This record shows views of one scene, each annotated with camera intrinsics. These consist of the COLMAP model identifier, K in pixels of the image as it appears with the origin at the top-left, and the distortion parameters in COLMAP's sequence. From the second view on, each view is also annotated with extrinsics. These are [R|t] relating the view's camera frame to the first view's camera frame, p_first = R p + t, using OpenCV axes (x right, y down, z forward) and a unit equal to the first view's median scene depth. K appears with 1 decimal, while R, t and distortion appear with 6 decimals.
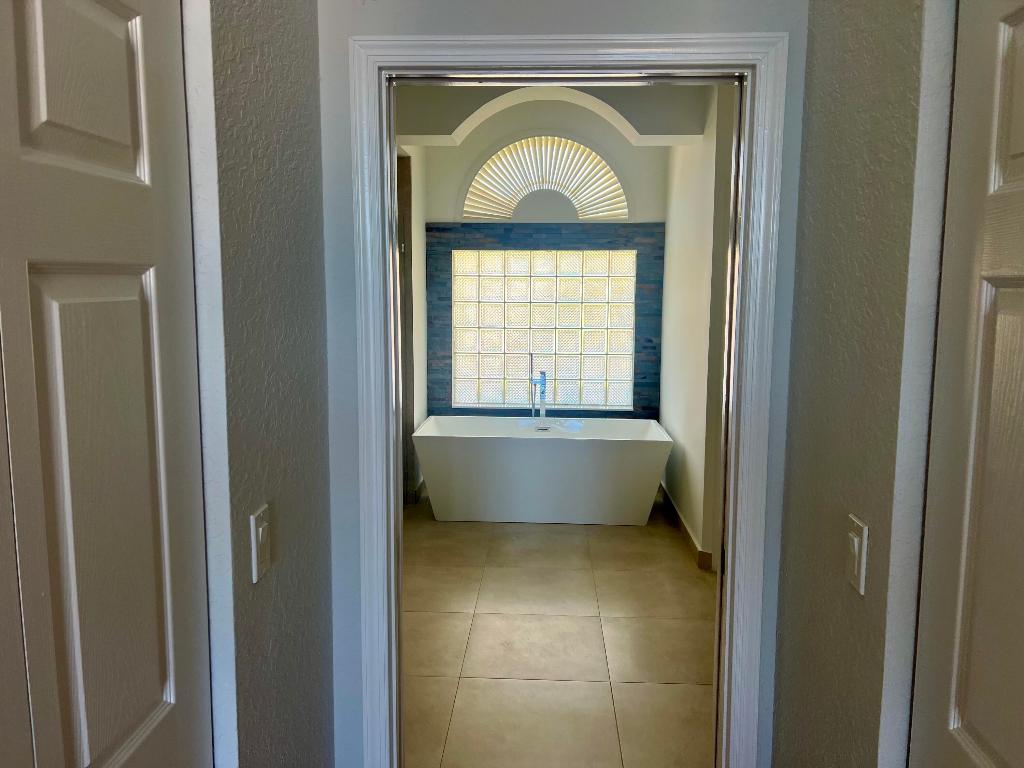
lens RADIAL K [[772.3, 0, 517.9], [0, 772.3, 386.9], [0, 0, 1]] dist [0.027684, -0.003114]
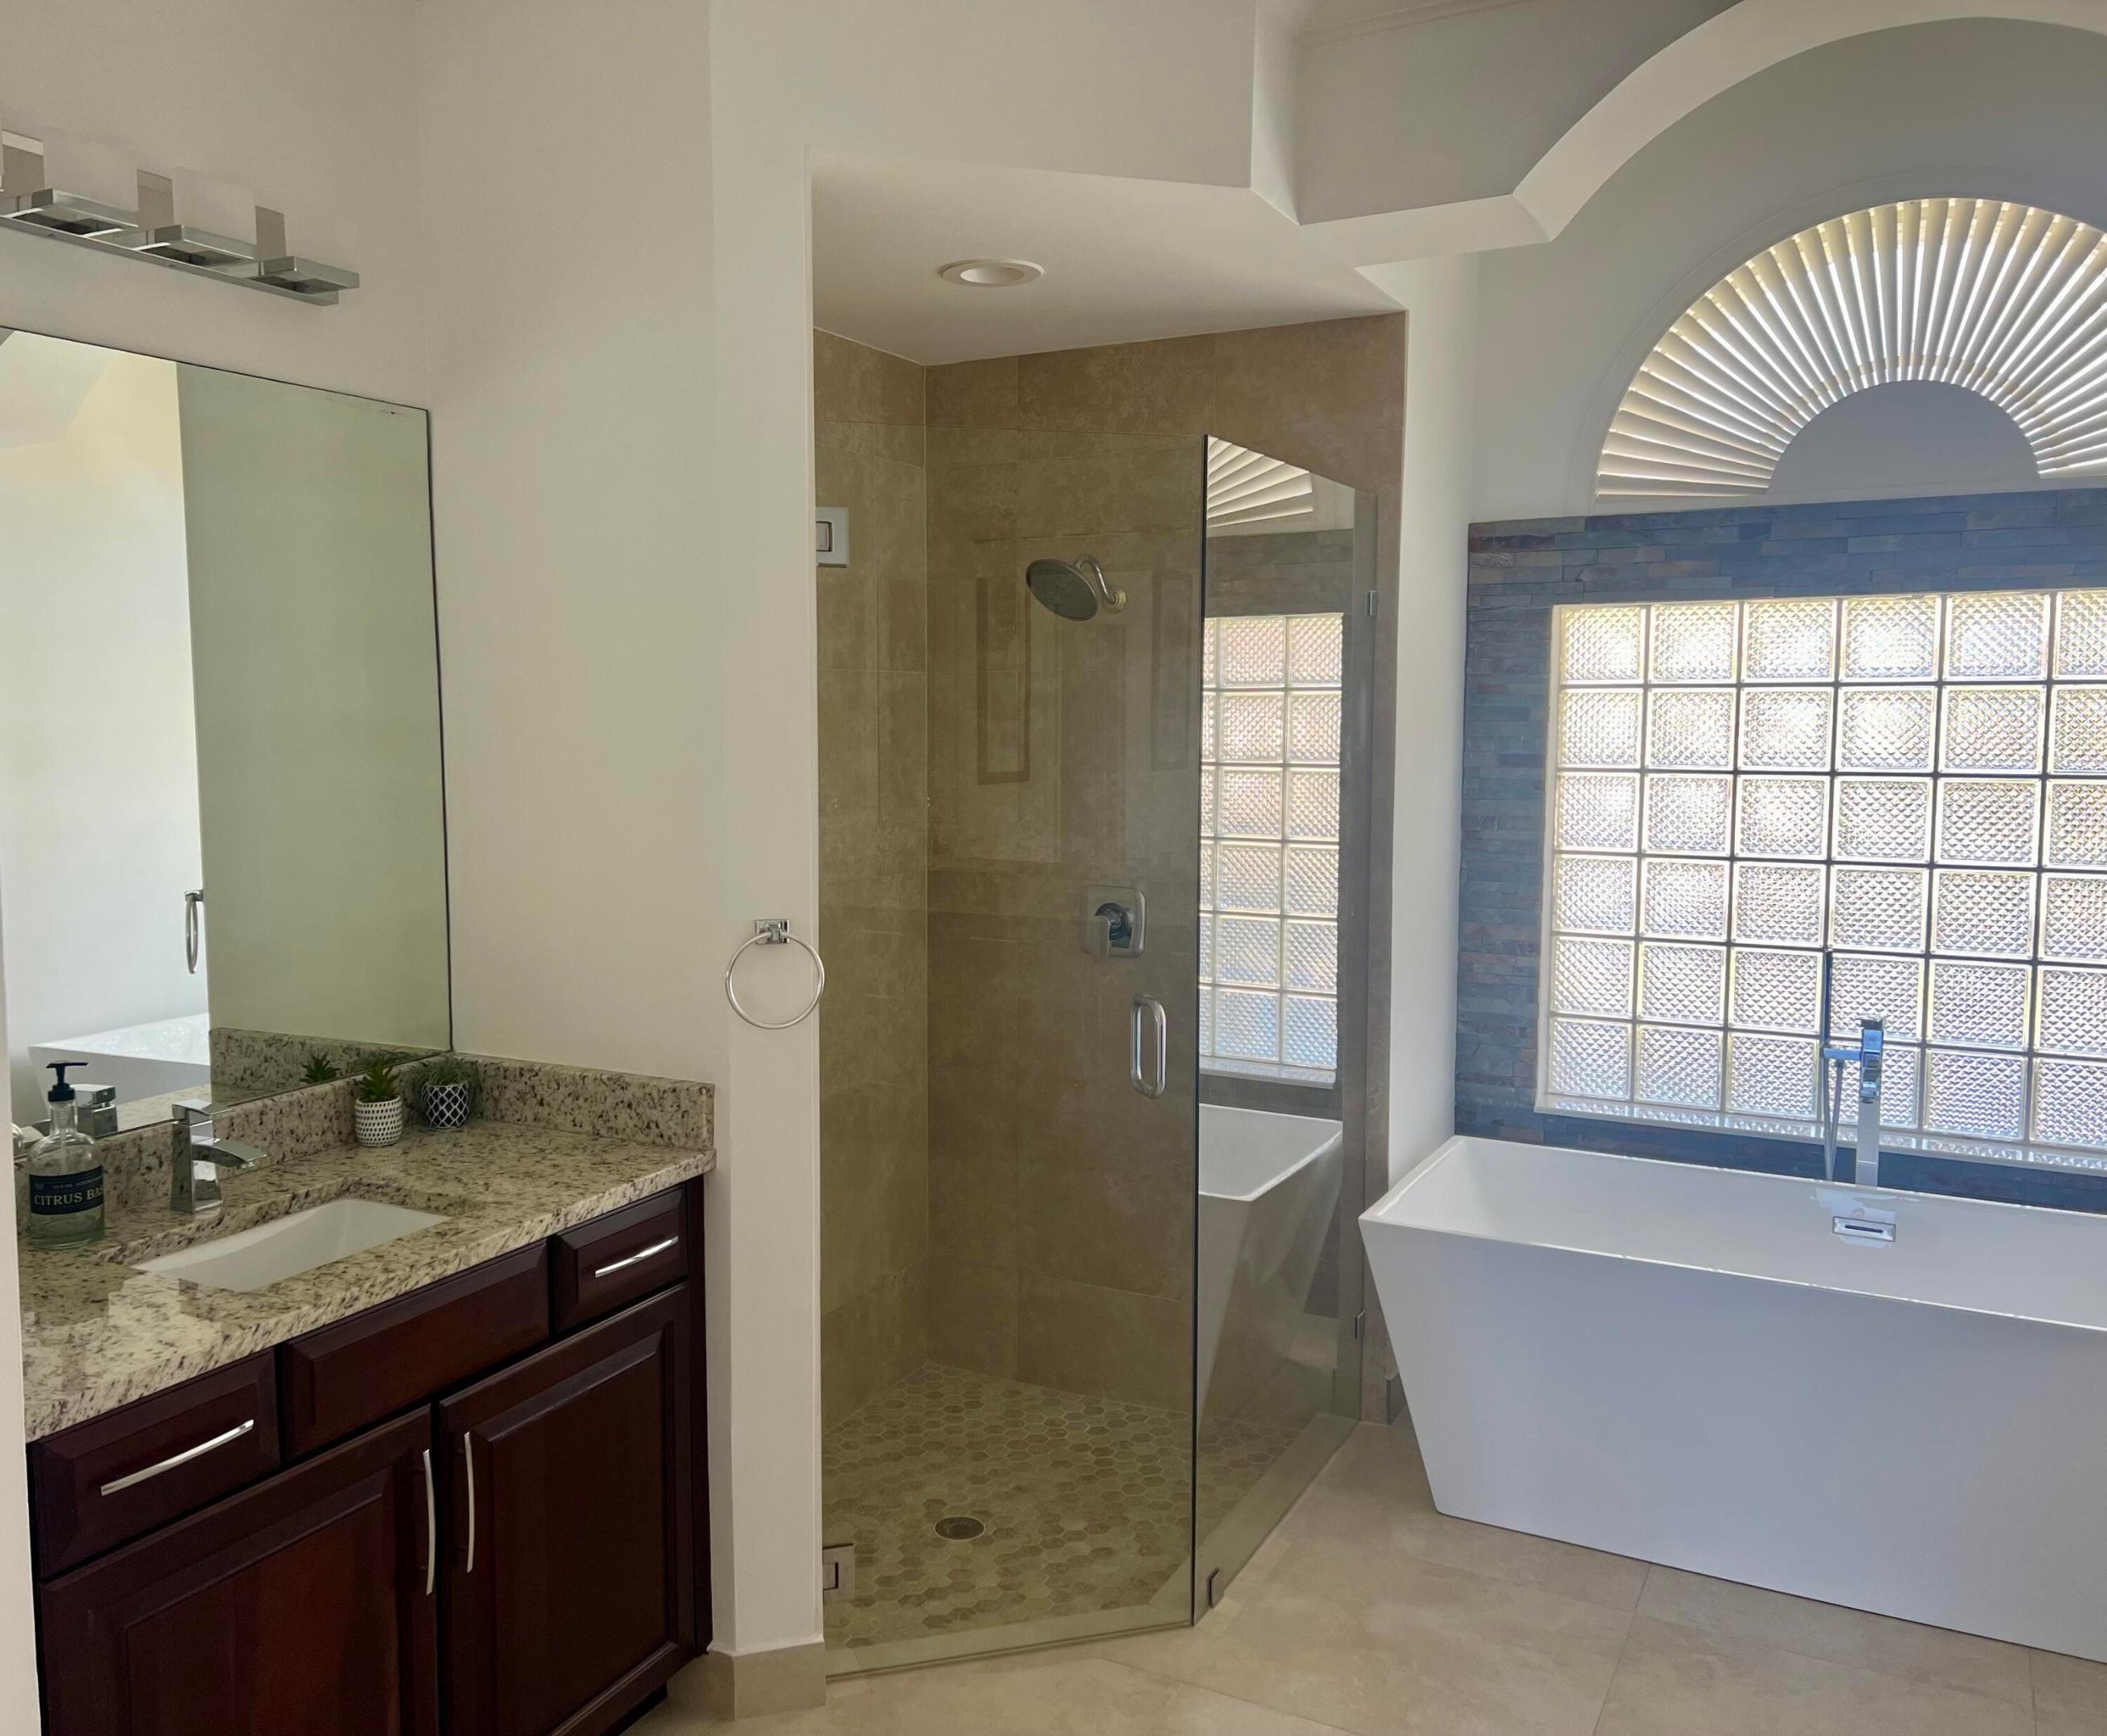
lens RADIAL K [[1512.9, 0, 1049.4], [0, 1512.9, 828.5], [0, 0, 1]] dist [0.005282, 0.000134]
pose [[0.885239, 0.029401, -0.464206, 0.021164], [-0.048965, 0.998345, -0.030145, -0.058105], [0.462551, 0.049415, 0.885214, 0.366210]]
